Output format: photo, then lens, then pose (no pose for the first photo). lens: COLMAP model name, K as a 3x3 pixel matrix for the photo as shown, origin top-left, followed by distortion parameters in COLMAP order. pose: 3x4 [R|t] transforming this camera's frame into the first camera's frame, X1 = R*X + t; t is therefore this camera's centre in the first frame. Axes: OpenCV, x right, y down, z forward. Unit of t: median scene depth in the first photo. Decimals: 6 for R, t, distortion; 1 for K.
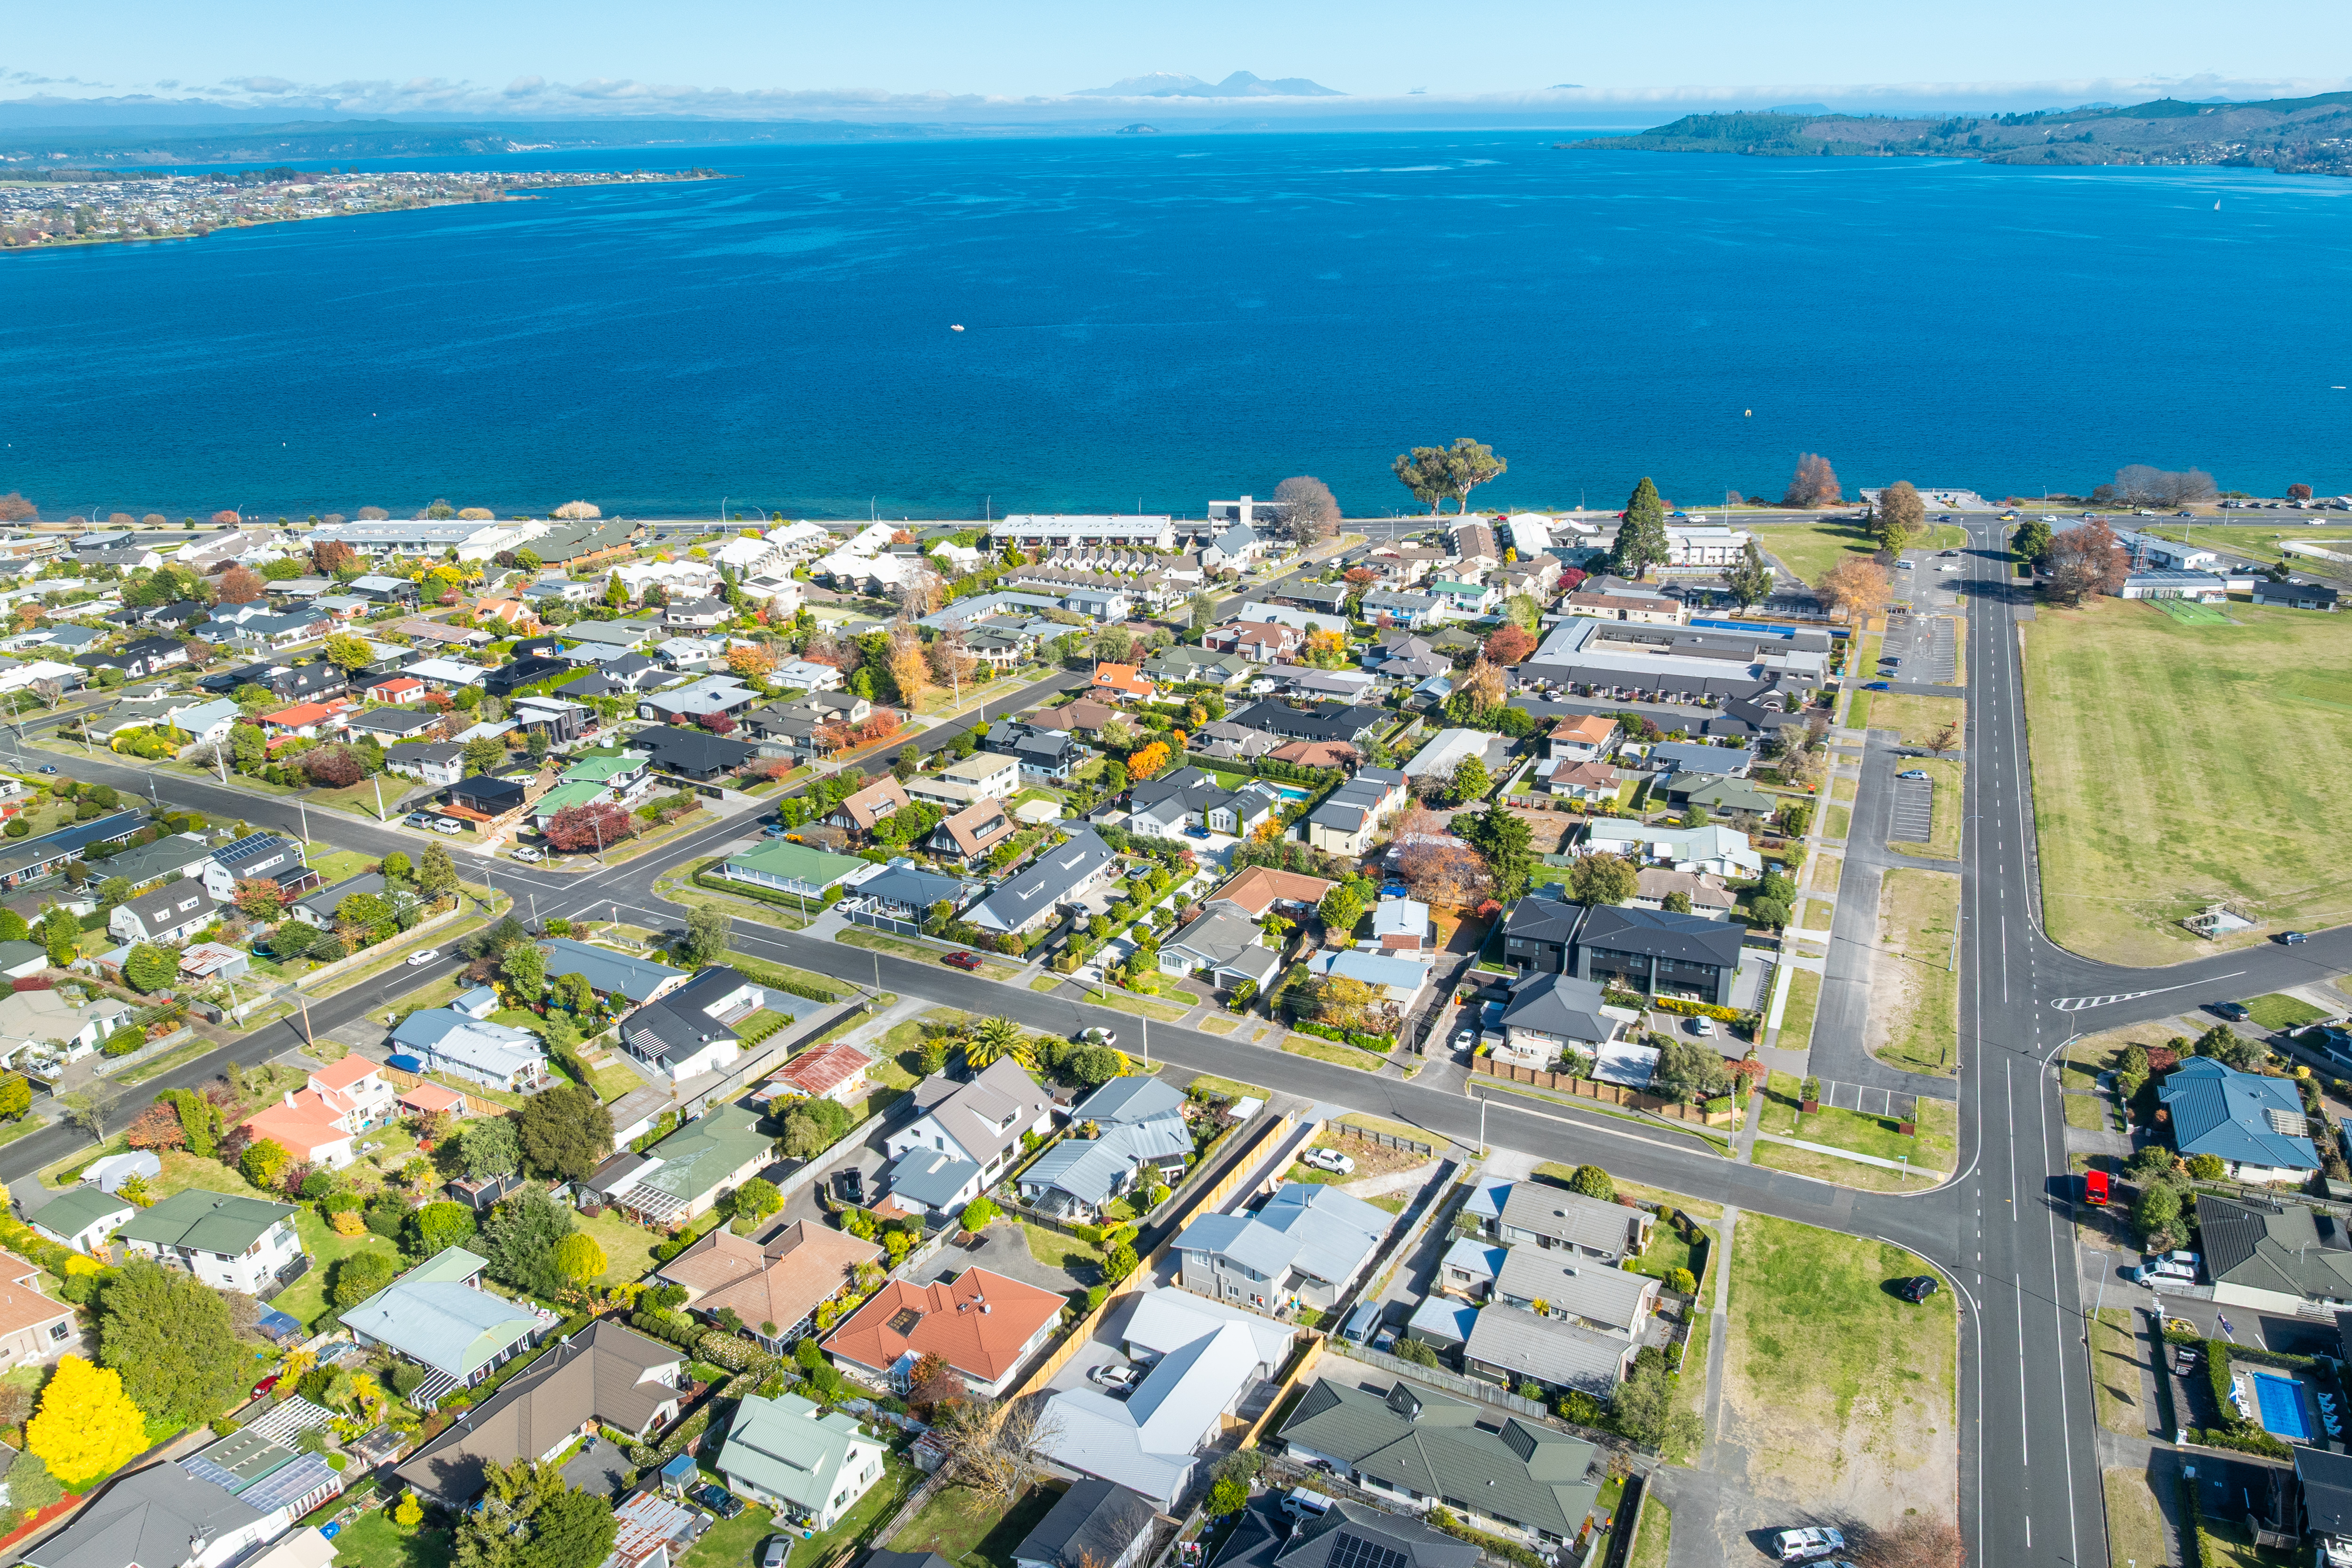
lens RADIAL K [[1683.5, 0, 1236.1], [0, 1683.5, 782.6], [0, 0, 1]] dist [-0.033137, -0.007783]
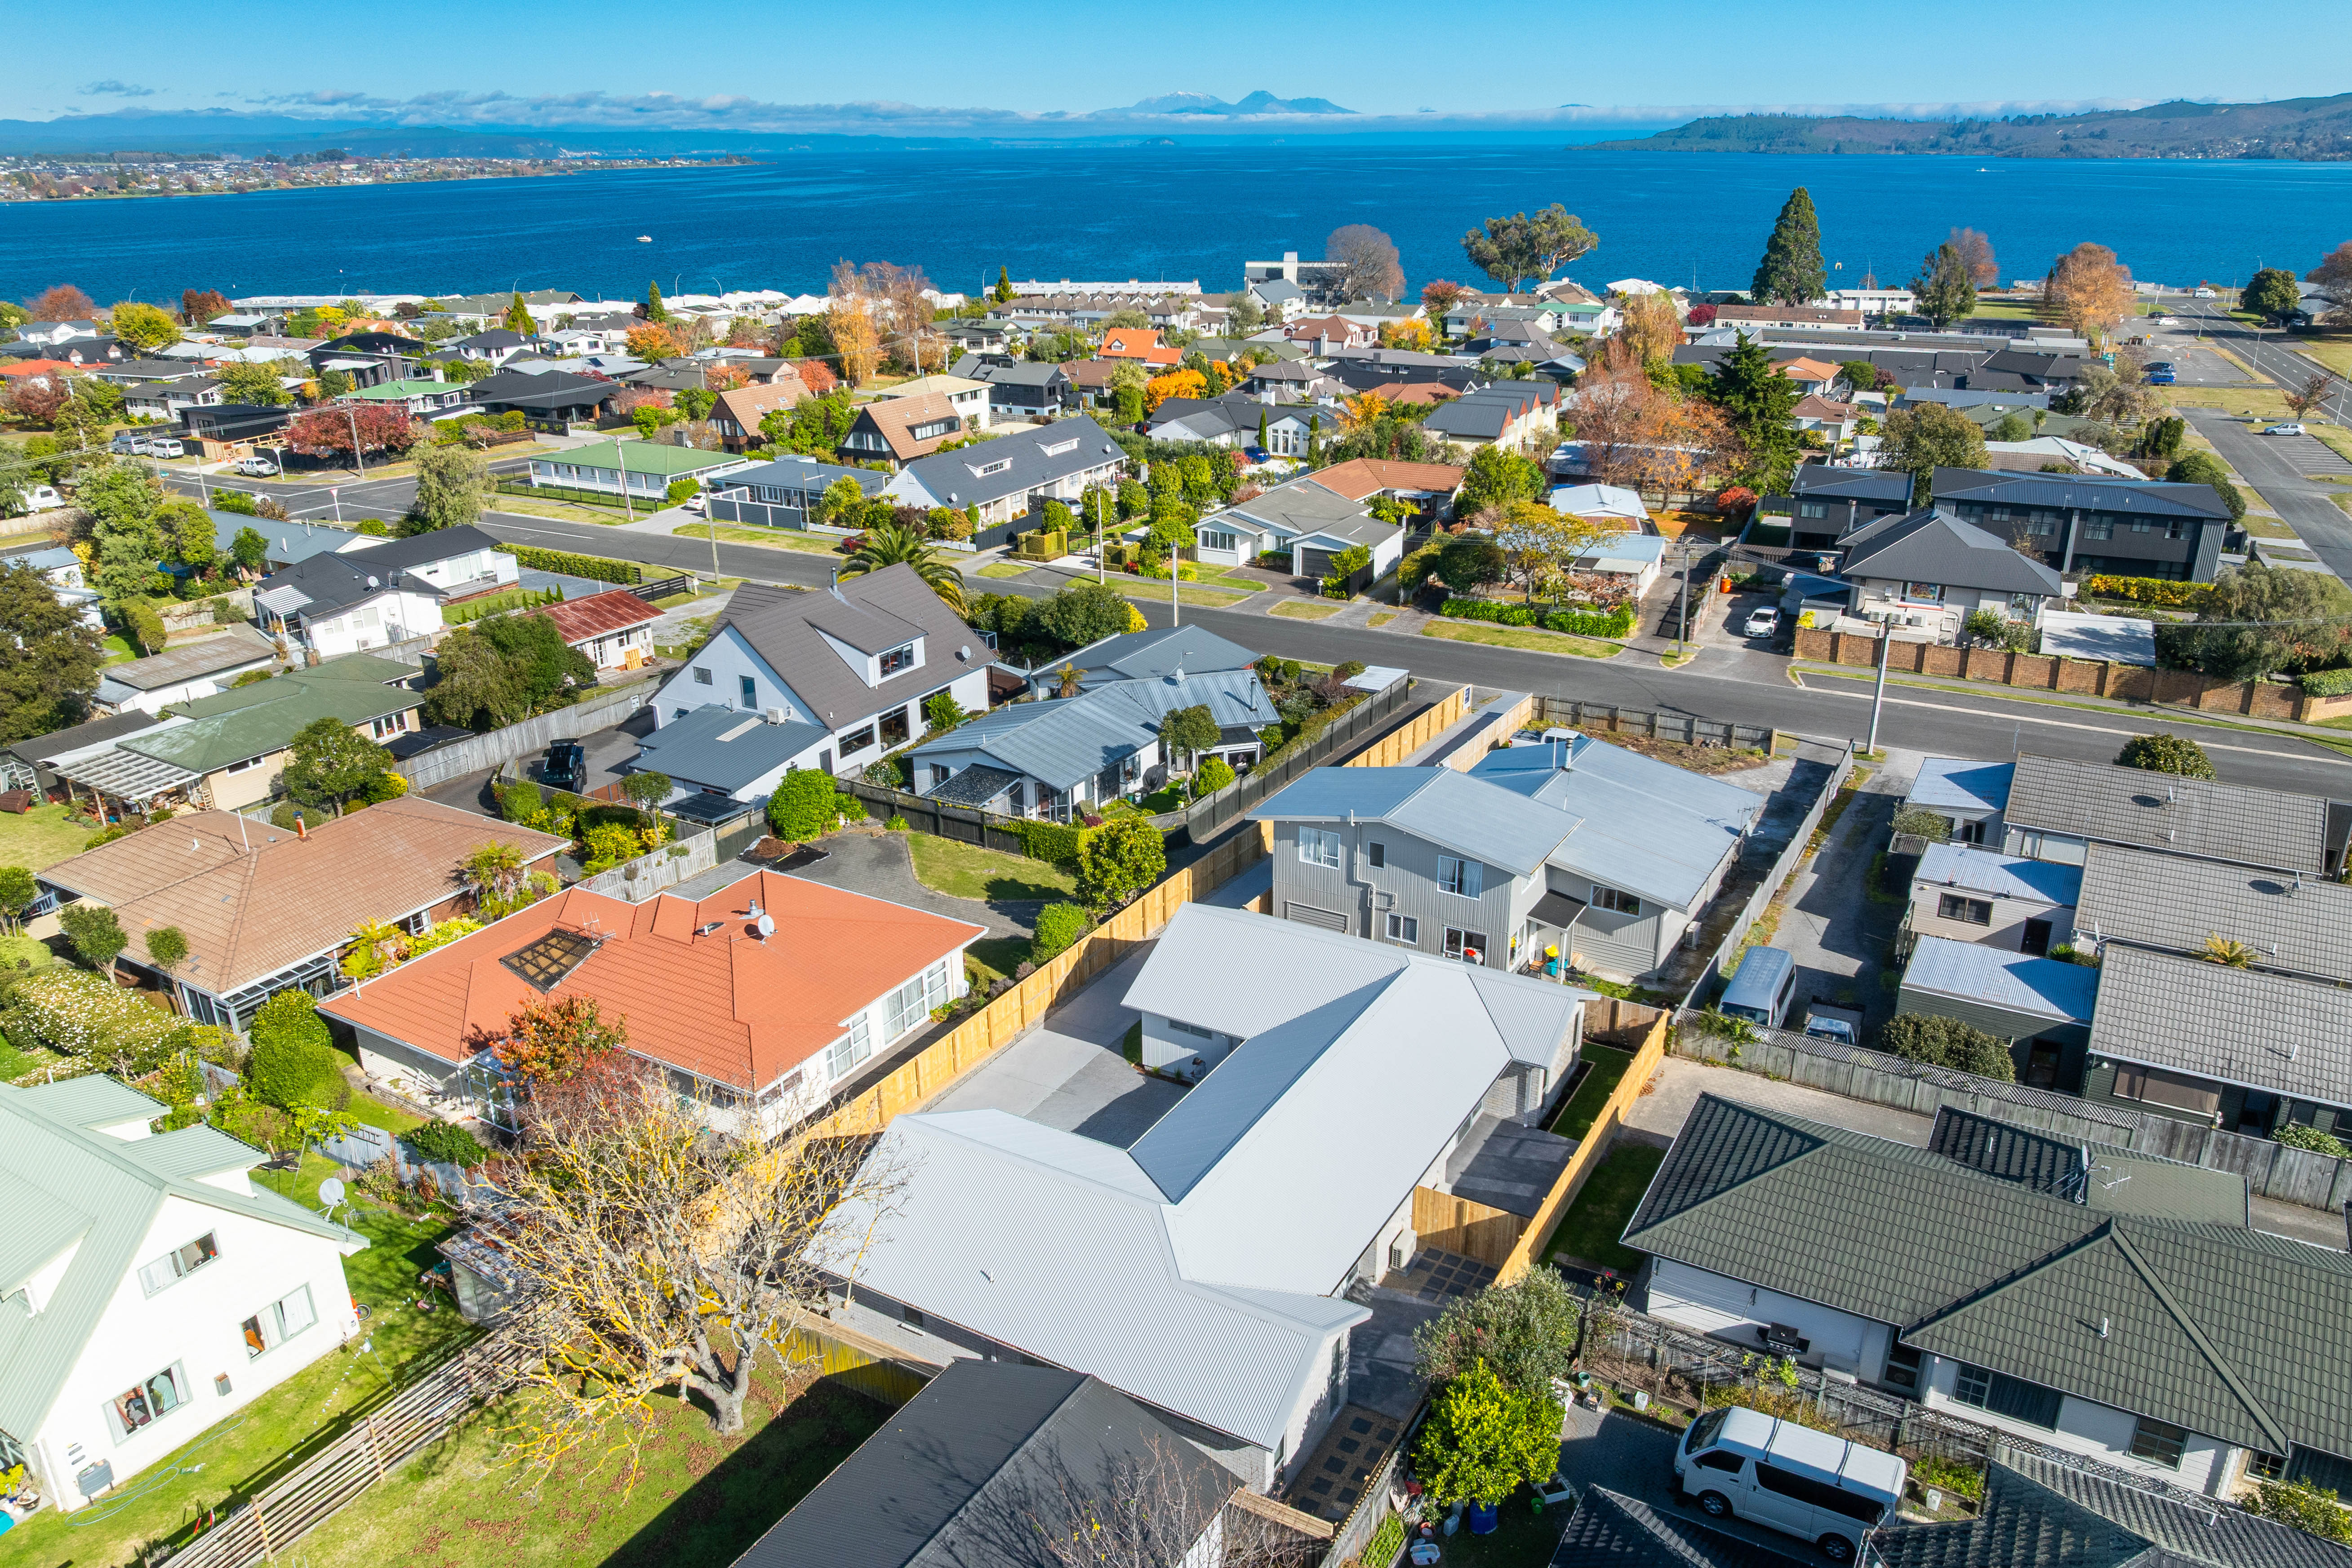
lens RADIAL K [[1662.3, 0, 1176.0], [0, 1662.3, 784.0], [0, 0, 1]] dist [-0.041820, -0.002590]
pose [[0.998955, 0.013667, -0.043612, -0.034034], [-0.012822, 0.999726, 0.019597, 0.230938], [0.043868, -0.019017, 0.998856, 0.534906]]
